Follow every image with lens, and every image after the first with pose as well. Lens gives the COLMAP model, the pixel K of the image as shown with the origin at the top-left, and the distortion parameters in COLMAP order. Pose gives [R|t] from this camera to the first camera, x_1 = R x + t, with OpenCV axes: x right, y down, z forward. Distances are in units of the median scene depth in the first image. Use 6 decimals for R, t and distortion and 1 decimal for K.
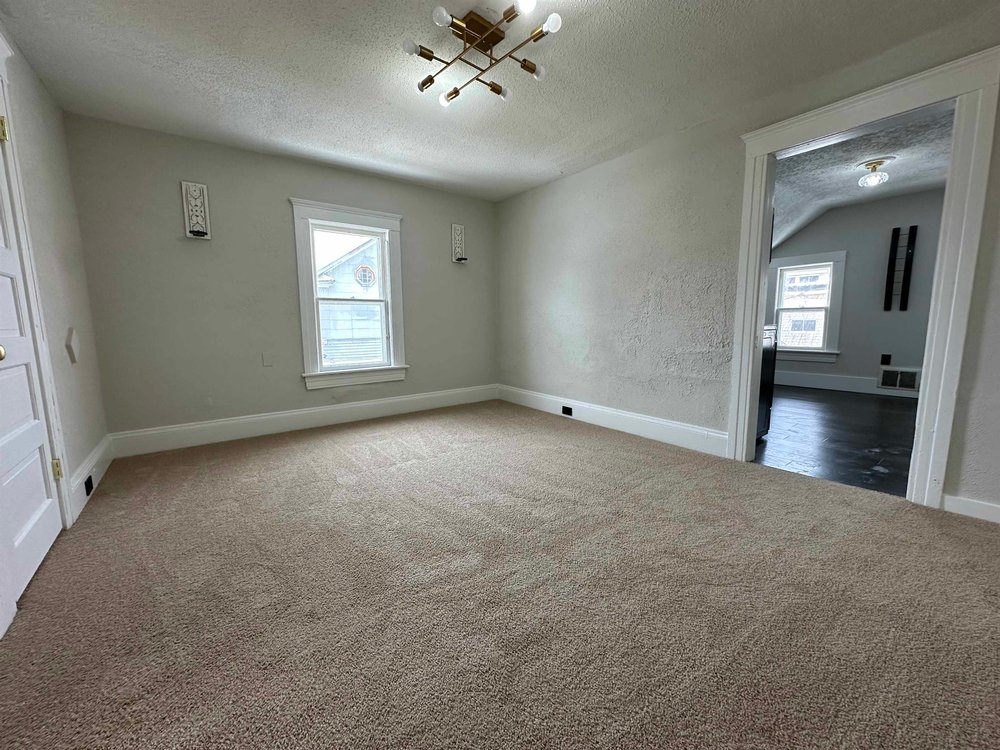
lens RADIAL K [[399.6, 0, 495.2], [0, 399.6, 372.7], [0, 0, 1]] dist [-0.003090, -0.000245]
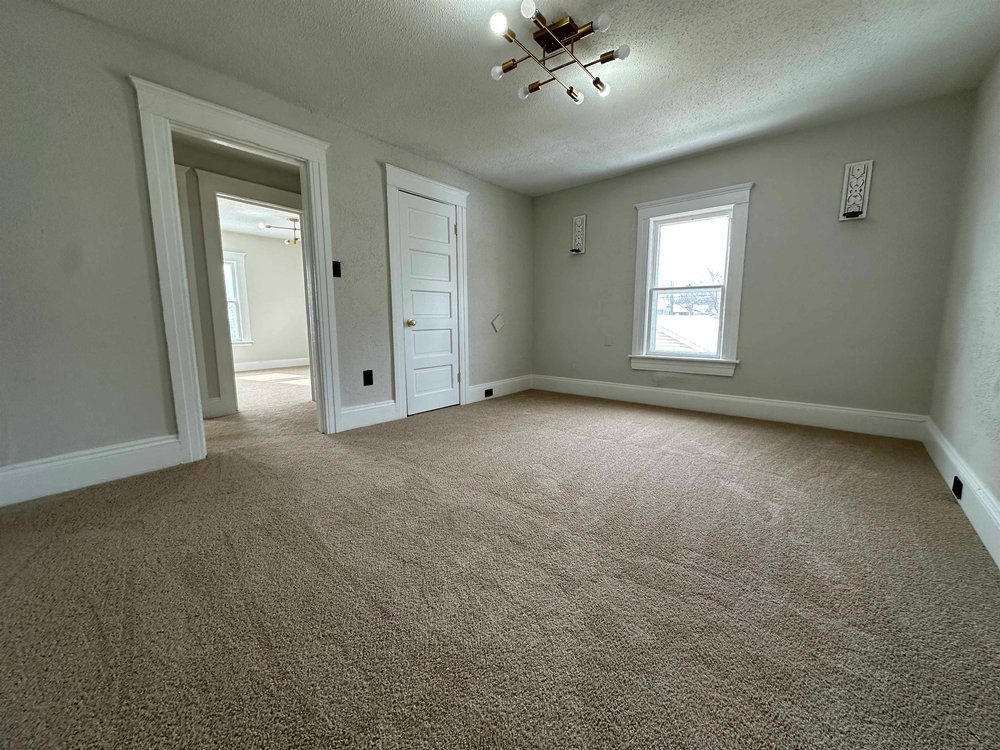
lens RADIAL K [[399.6, 0, 508.0], [0, 399.6, 376.4], [0, 0, 1]] dist [-0.003090, -0.000245]
pose [[0.215000, 0.151875, -0.964733, 0.563868], [-0.115138, 0.984887, 0.129388, -0.043310], [0.969803, 0.083259, 0.229238, 0.367160]]
